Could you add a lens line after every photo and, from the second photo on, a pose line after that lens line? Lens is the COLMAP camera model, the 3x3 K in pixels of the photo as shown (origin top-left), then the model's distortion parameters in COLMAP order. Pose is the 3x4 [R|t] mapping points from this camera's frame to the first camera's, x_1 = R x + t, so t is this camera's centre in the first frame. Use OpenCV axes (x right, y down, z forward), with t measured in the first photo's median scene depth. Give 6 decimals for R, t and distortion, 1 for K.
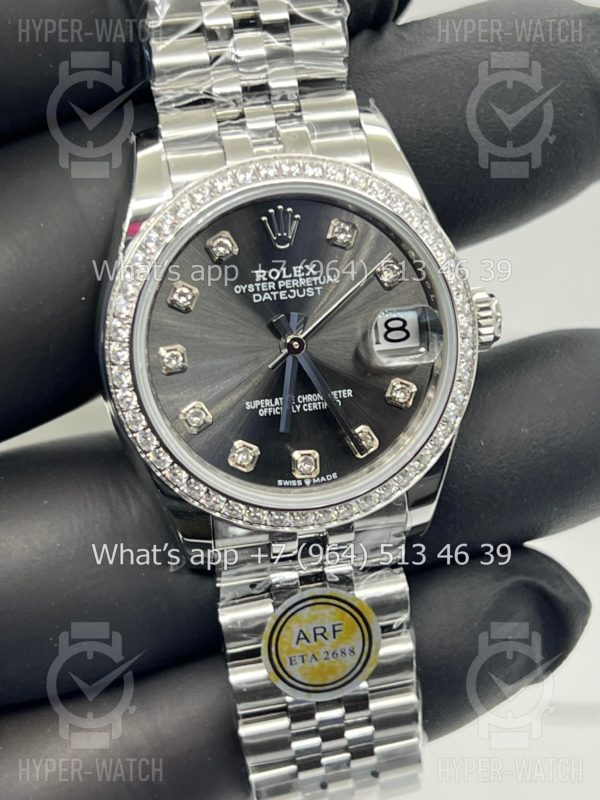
lens RADIAL K [[1975.5, 0, 298.1], [0, 1975.5, 398.1], [0, 0, 1]] dist [-0.078485, 0.000000]
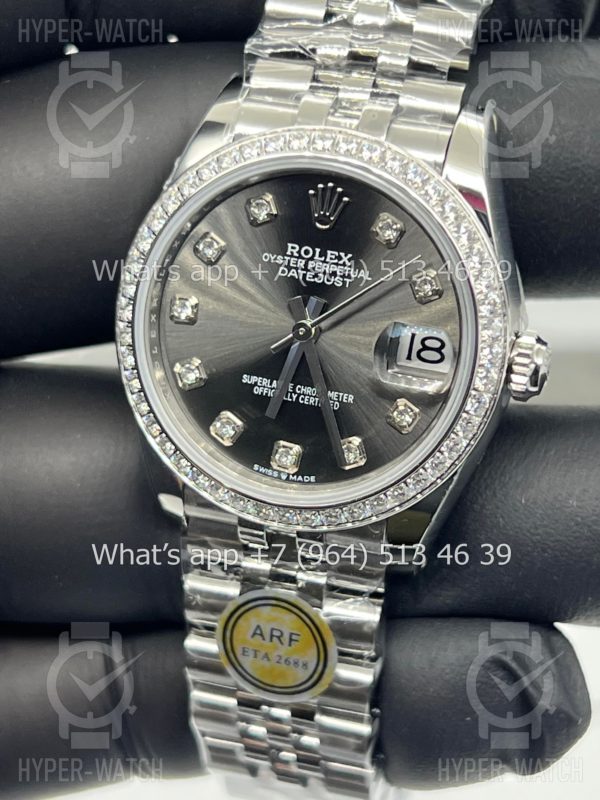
lens RADIAL K [[1975.5, 0, 298.7], [0, 1975.5, 397.5], [0, 0, 1]] dist [-0.078485, 0.000000]
pose [[0.881661, 0.299080, -0.365001, 0.341131], [-0.286808, 0.953863, 0.088803, -0.078124], [0.374720, 0.026391, 0.926762, 0.133371]]
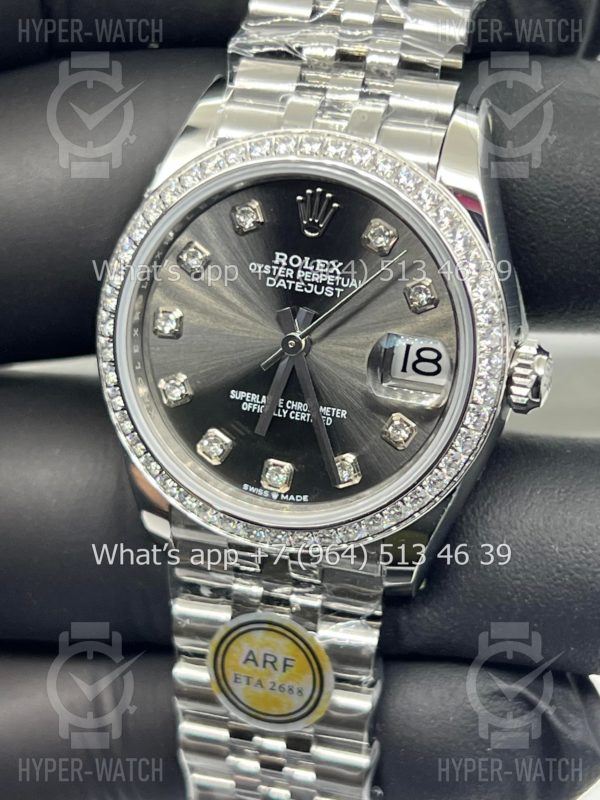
lens RADIAL K [[1975.5, 0, 303.3], [0, 1975.5, 397.9], [0, 0, 1]] dist [-0.078485, 0.000000]
pose [[0.887911, 0.286348, -0.360026, 0.325180], [-0.272989, 0.957925, 0.088633, -0.082621], [0.370258, 0.019585, 0.928723, 0.172316]]
